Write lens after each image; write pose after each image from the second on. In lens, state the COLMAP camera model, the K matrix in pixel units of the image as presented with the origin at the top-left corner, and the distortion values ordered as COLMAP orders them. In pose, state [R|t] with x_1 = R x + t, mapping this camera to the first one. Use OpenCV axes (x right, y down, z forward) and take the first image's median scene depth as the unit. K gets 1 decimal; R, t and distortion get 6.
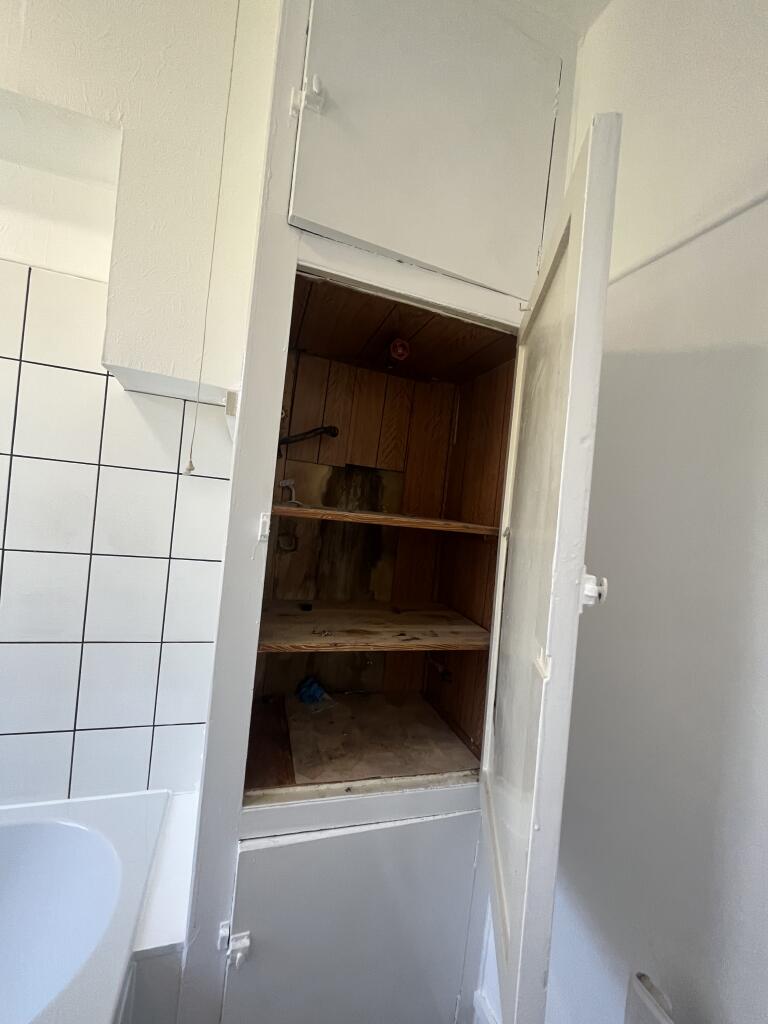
lens RADIAL K [[419.3, 0, 384.6], [0, 419.3, 511.9], [0, 0, 1]] dist [-0.002916, 0.000694]
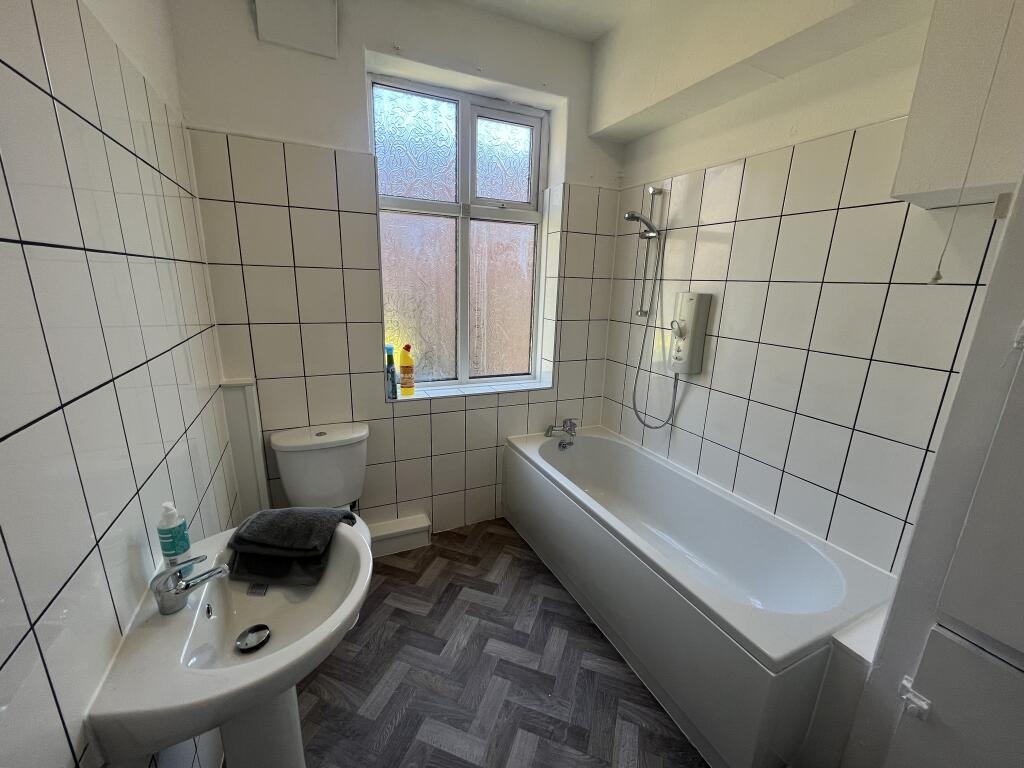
lens RADIAL K [[419.3, 0, 507.1], [0, 419.3, 382.3], [0, 0, 1]] dist [-0.002916, 0.000694]
pose [[0.124495, 0.136883, -0.982733, 0.507159], [-0.036082, 0.990408, 0.133381, 0.062274], [0.991564, 0.018854, 0.128240, -0.265330]]
